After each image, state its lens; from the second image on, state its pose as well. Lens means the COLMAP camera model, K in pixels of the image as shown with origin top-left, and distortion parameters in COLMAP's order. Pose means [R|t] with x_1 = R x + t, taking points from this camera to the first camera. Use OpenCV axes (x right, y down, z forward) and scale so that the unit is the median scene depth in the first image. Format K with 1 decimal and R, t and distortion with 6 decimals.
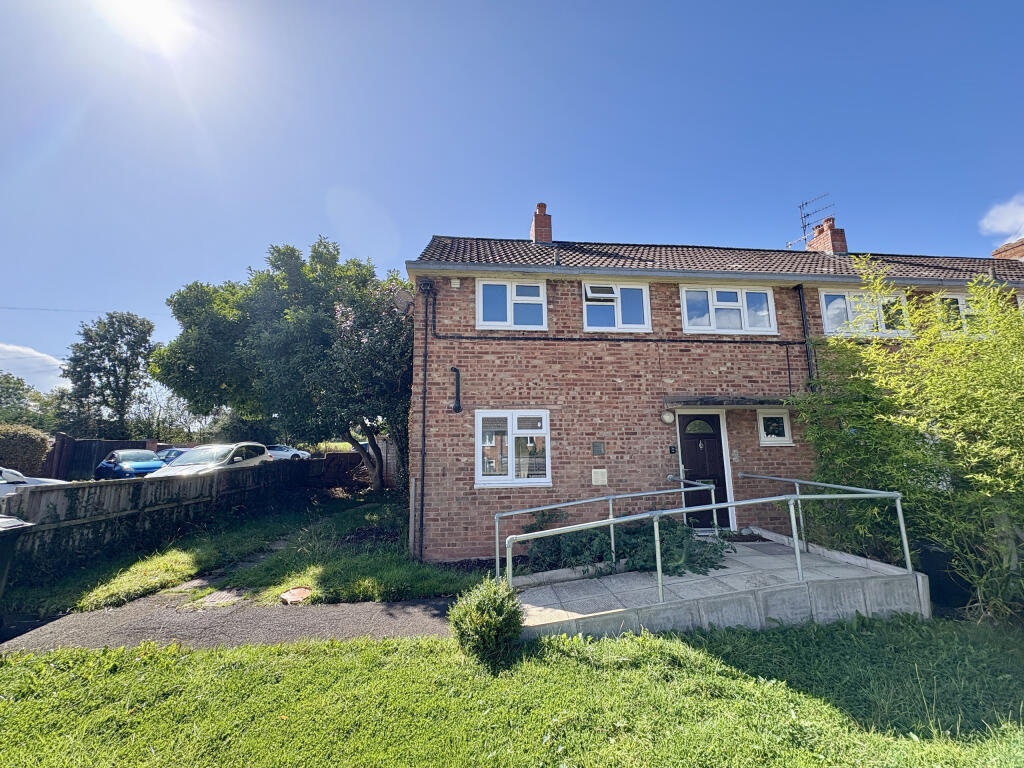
lens RADIAL K [[405.2, 0, 512.1], [0, 405.2, 382.5], [0, 0, 1]] dist [-0.003293, 0.000949]
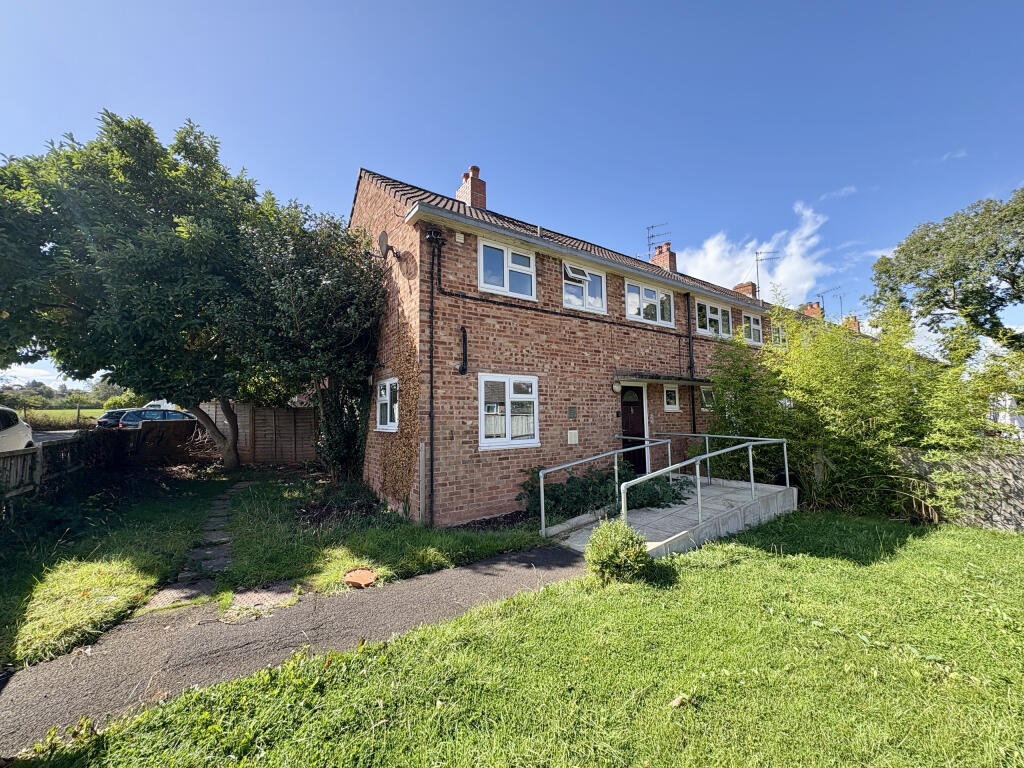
lens RADIAL K [[405.2, 0, 510.1], [0, 405.2, 383.4], [0, 0, 1]] dist [-0.003293, 0.000949]
pose [[0.873704, 0.040935, 0.484733, -0.489986], [-0.076309, 0.995650, 0.053463, 0.033578], [-0.480436, -0.083700, 0.873027, 0.096936]]
